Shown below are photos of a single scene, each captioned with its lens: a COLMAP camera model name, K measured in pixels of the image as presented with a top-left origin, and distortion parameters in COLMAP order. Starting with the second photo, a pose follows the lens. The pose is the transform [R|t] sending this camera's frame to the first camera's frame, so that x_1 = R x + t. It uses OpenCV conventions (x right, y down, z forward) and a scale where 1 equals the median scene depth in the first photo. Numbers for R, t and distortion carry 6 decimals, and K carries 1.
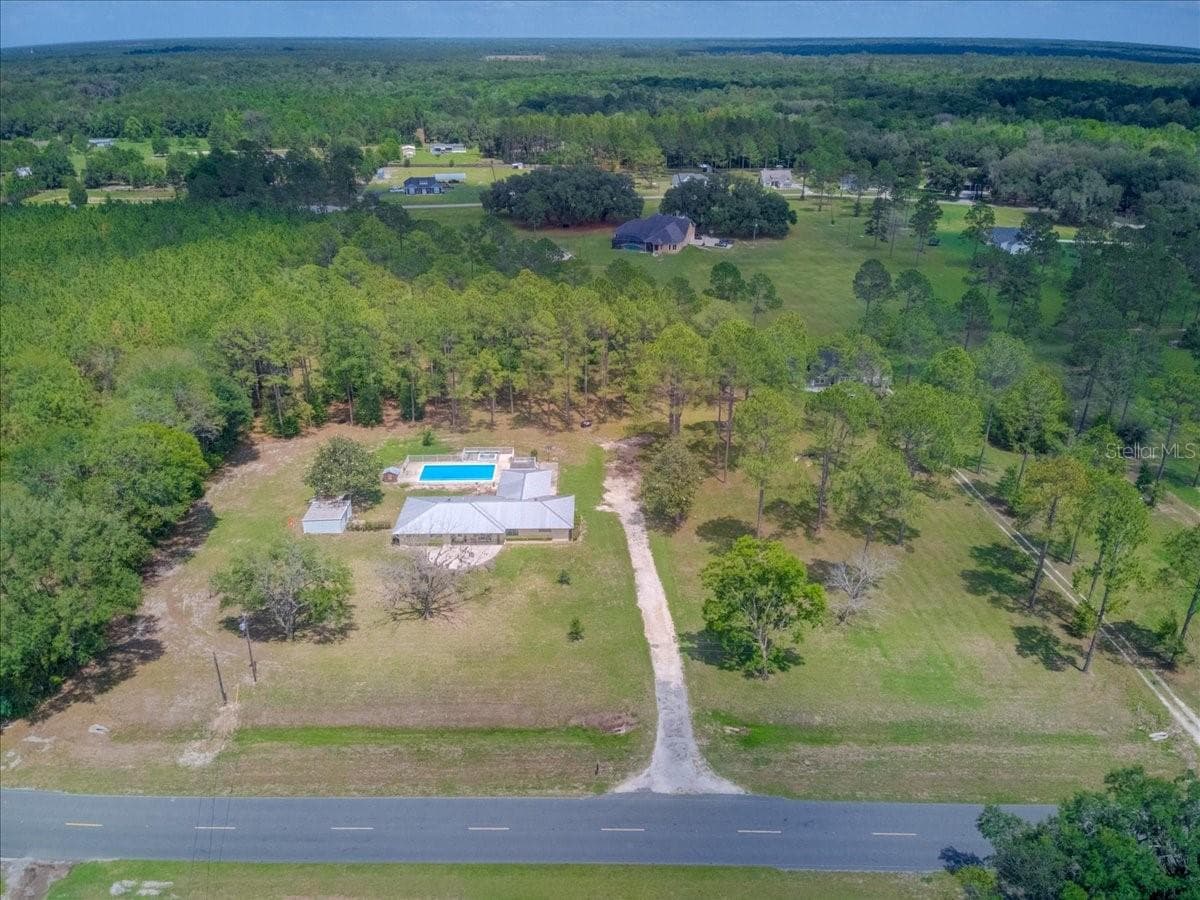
lens RADIAL K [[862.7, 0, 595.1], [0, 862.7, 447.3], [0, 0, 1]] dist [0.148873, -0.260838]
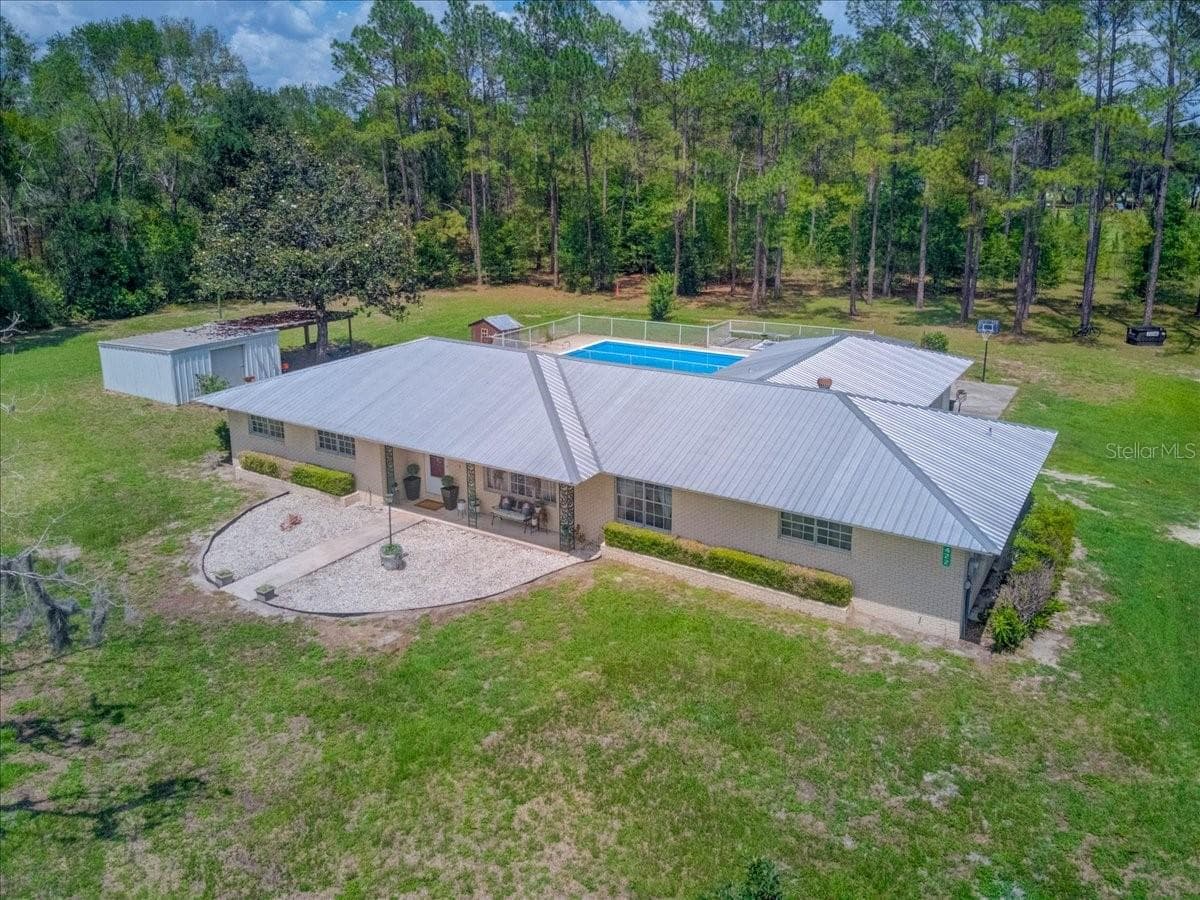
lens RADIAL K [[862.7, 0, 595.1], [0, 862.7, 447.3], [0, 0, 1]] dist [0.148873, -0.260838]
pose [[0.841532, 0.167329, -0.513639, -0.010599], [-0.224723, 0.973078, -0.051179, 0.098531], [0.491246, 0.158495, 0.856479, 0.839791]]
